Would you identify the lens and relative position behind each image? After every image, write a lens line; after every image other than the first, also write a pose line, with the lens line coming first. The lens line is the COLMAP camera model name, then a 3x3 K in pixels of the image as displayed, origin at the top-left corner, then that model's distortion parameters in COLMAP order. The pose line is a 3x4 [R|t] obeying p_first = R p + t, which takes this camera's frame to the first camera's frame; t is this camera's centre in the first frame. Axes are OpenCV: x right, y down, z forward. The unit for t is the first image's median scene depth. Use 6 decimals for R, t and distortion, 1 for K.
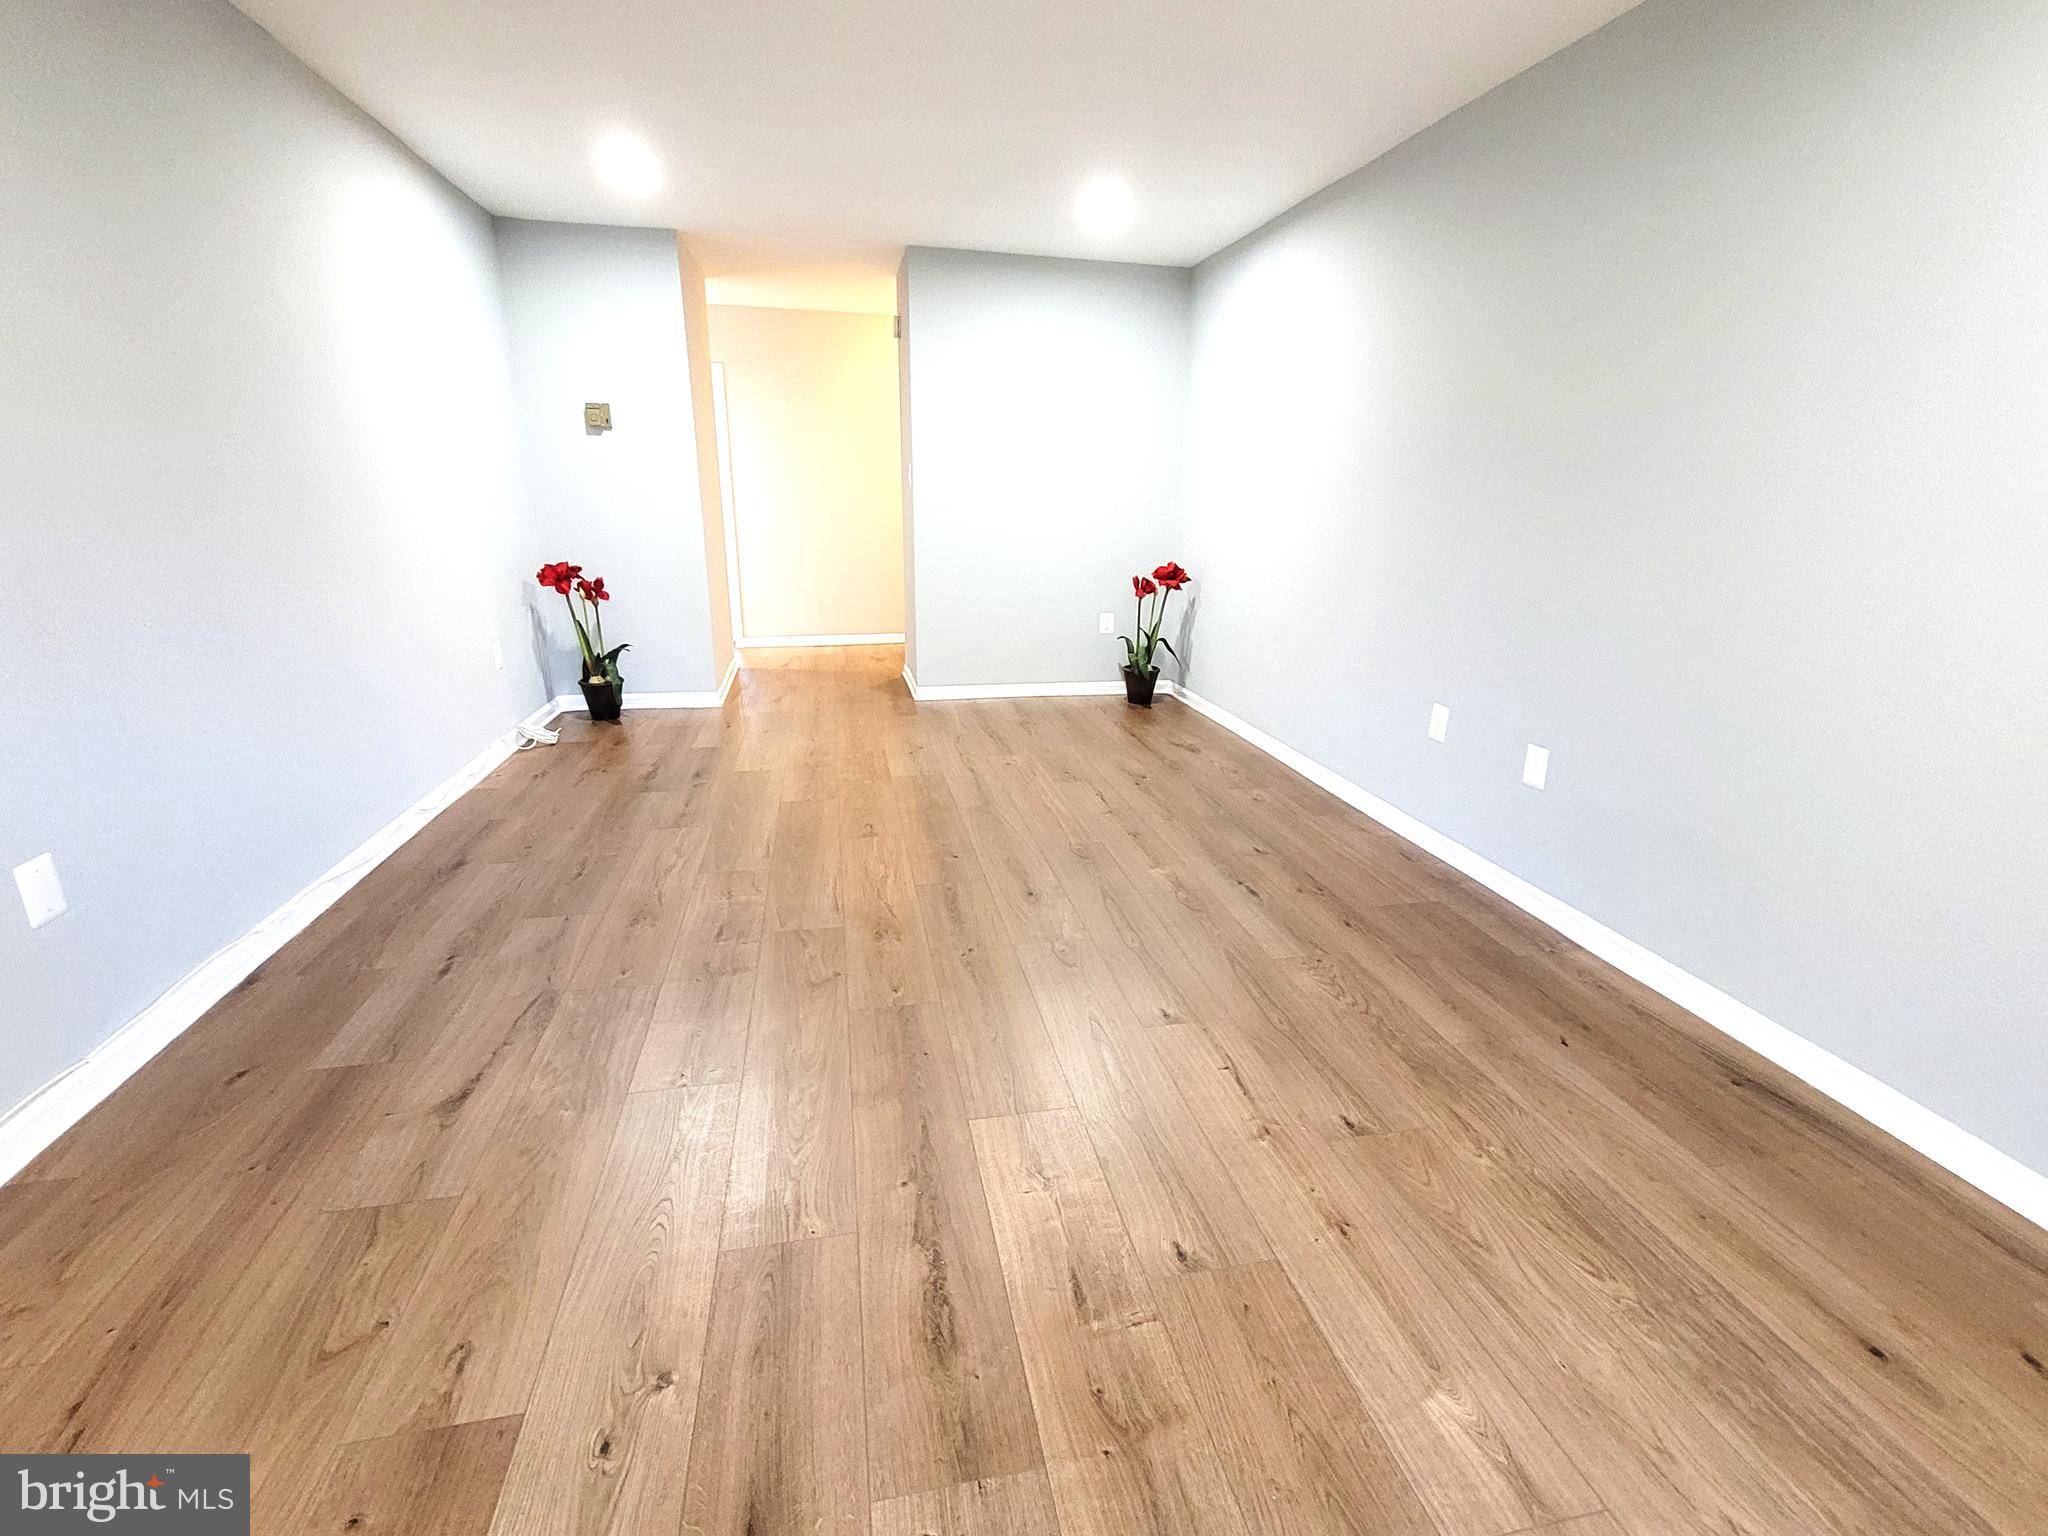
lens RADIAL K [[928.7, 0, 1027.3], [0, 928.7, 775.3], [0, 0, 1]] dist [0.002892, -0.000173]
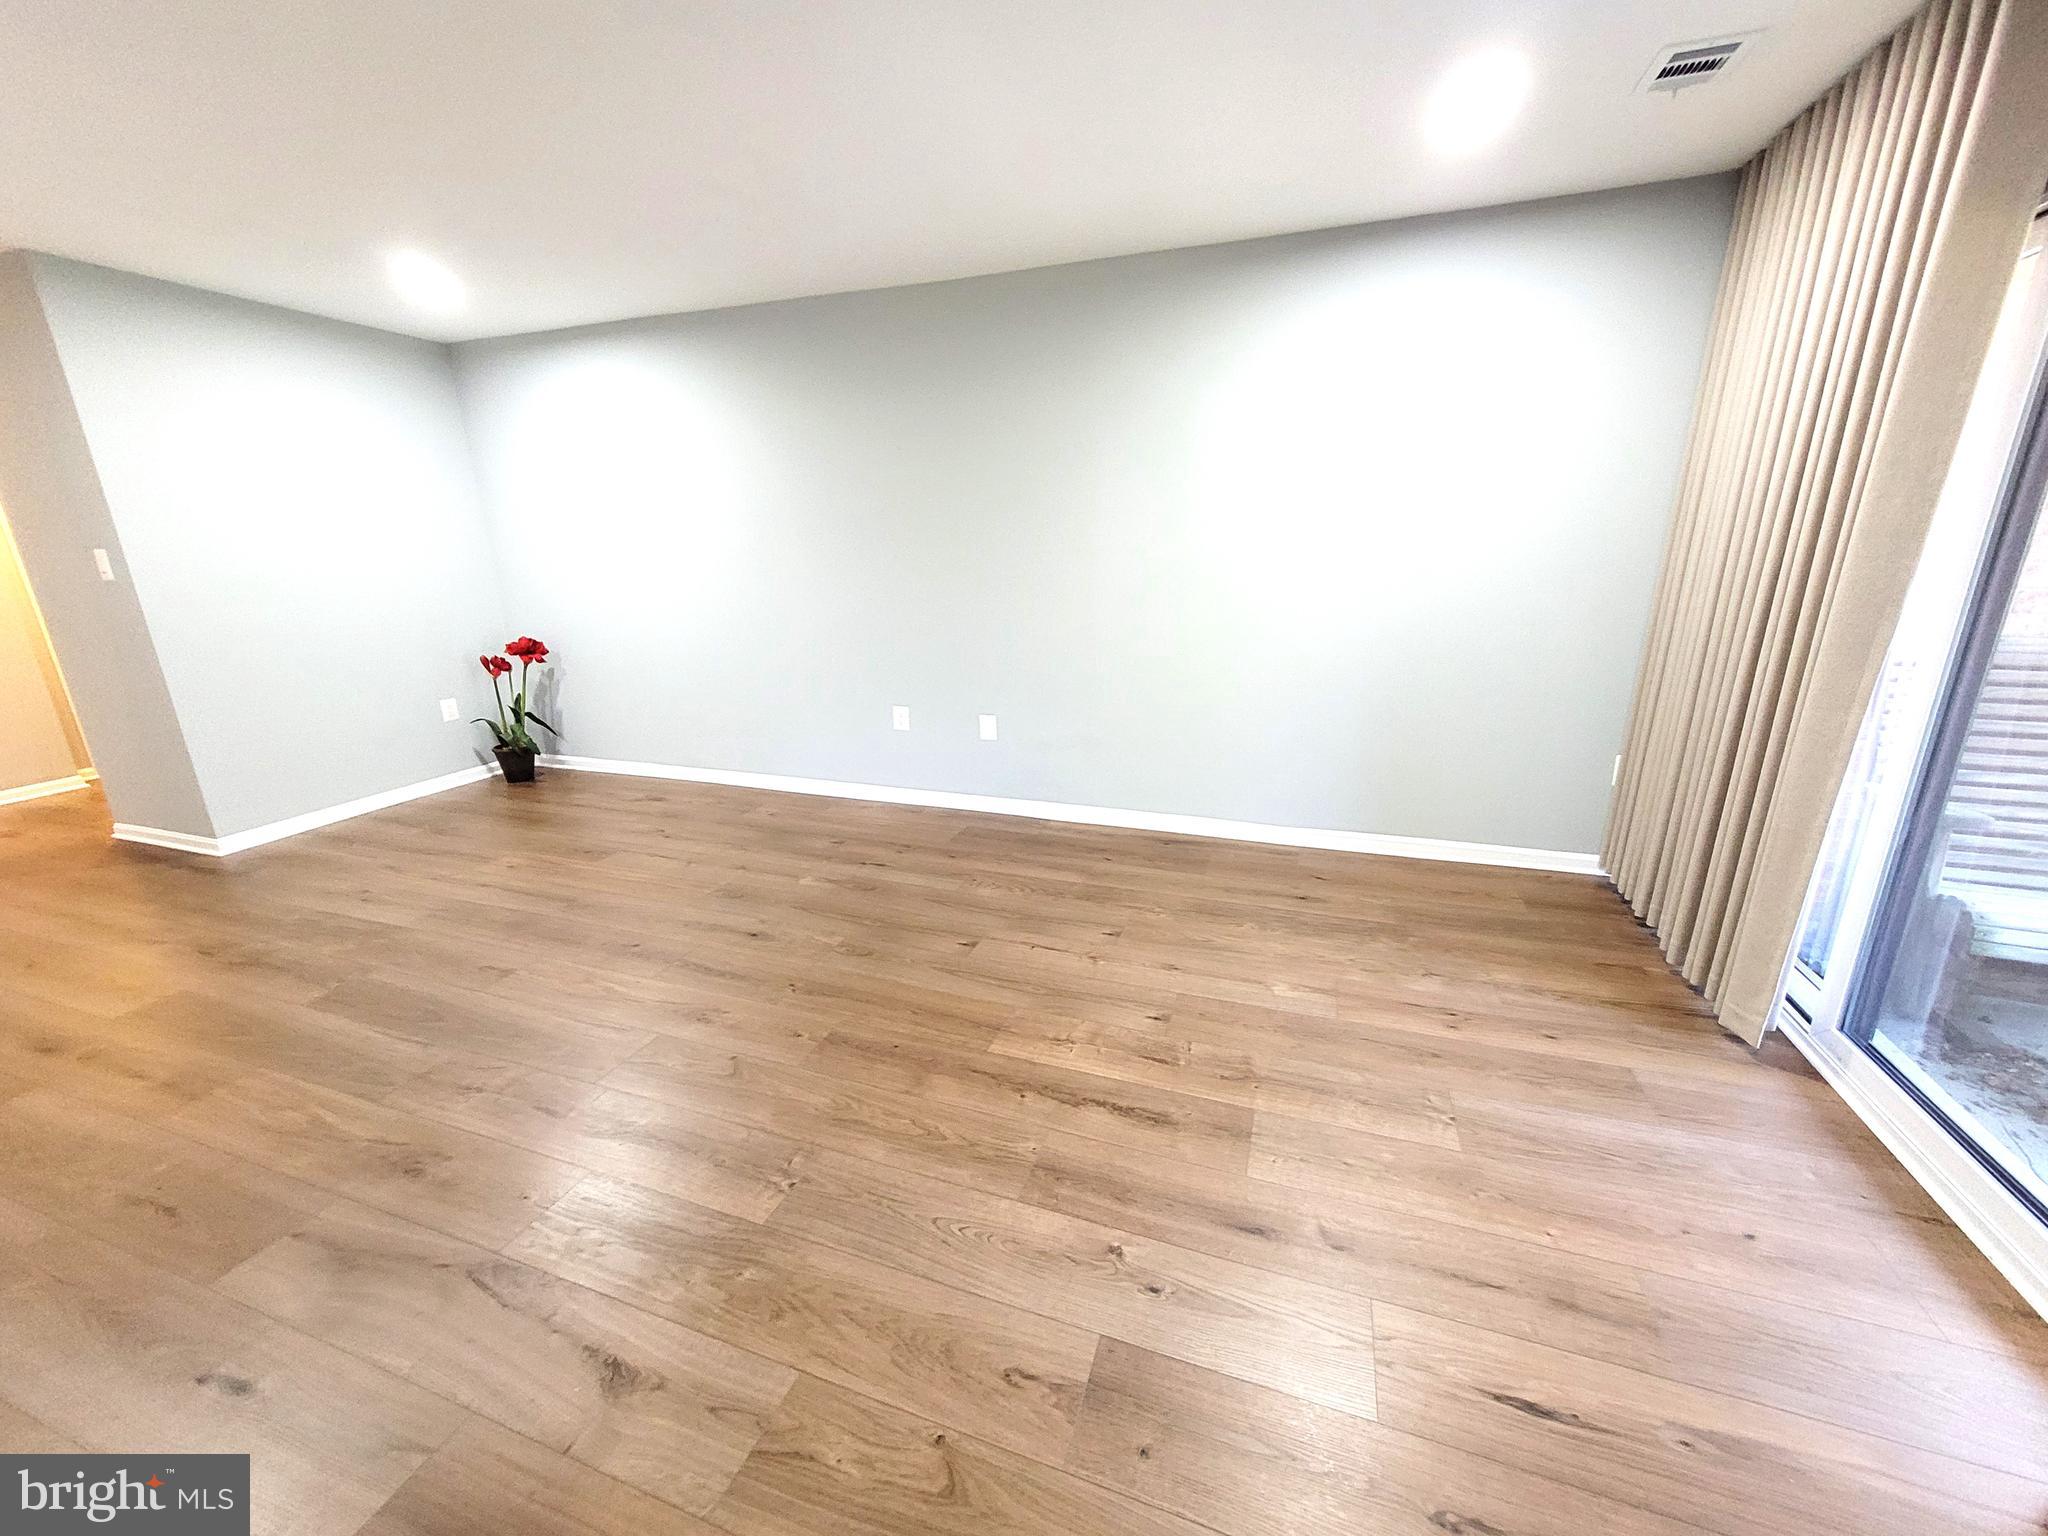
lens RADIAL K [[806.4, 0, 1028.3], [0, 806.4, 773.0], [0, 0, 1]] dist [0.004904, -0.000149]
pose [[0.522493, -0.263053, 0.811051, -0.490905], [0.276086, 0.952169, 0.130963, -0.083020], [-0.806708, 0.155492, 0.570127, 0.126014]]
